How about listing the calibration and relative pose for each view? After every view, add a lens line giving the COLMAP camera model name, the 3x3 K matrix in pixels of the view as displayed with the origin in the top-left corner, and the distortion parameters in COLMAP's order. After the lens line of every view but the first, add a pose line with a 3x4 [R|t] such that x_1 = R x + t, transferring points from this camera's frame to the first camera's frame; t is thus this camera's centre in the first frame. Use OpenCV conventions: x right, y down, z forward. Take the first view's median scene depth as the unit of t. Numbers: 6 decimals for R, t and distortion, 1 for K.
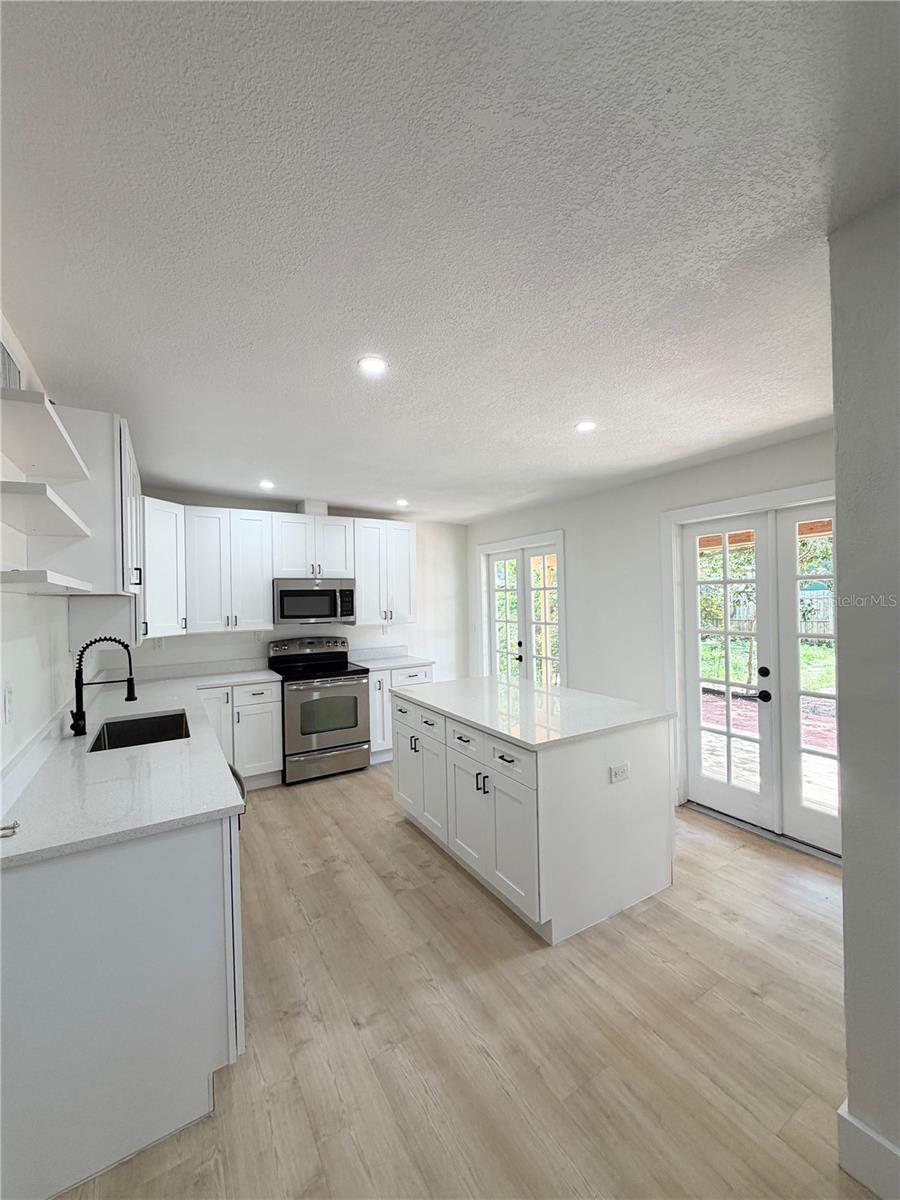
lens RADIAL K [[480.1, 0, 449.9], [0, 480.1, 597.8], [0, 0, 1]] dist [0.000575, 0.000552]
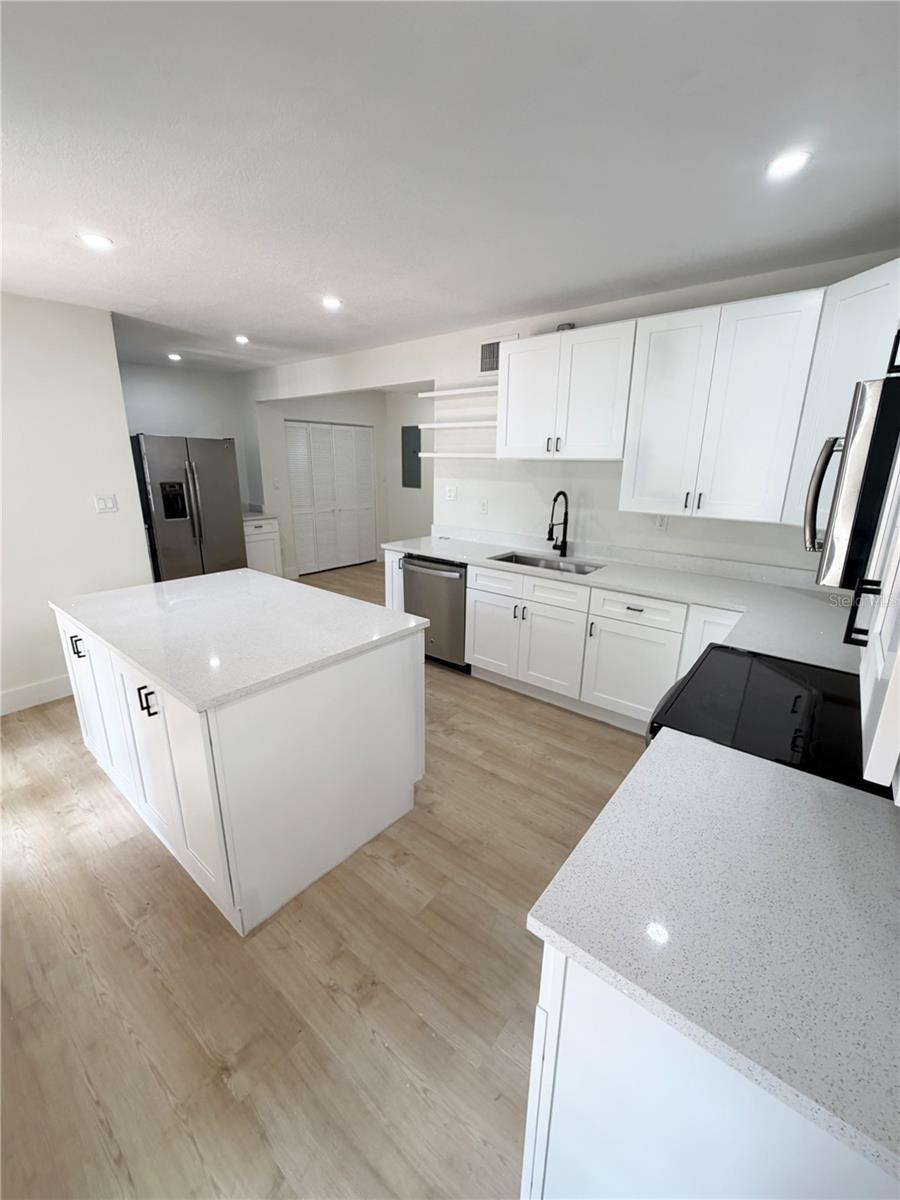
lens RADIAL K [[480.1, 0, 449.0], [0, 480.1, 598.6], [0, 0, 1]] dist [0.000575, 0.000552]
pose [[-0.939503, 0.108760, -0.324817, 0.054410], [0.012563, 0.958558, 0.284620, -0.012916], [0.342311, 0.263320, -0.901934, 1.943901]]
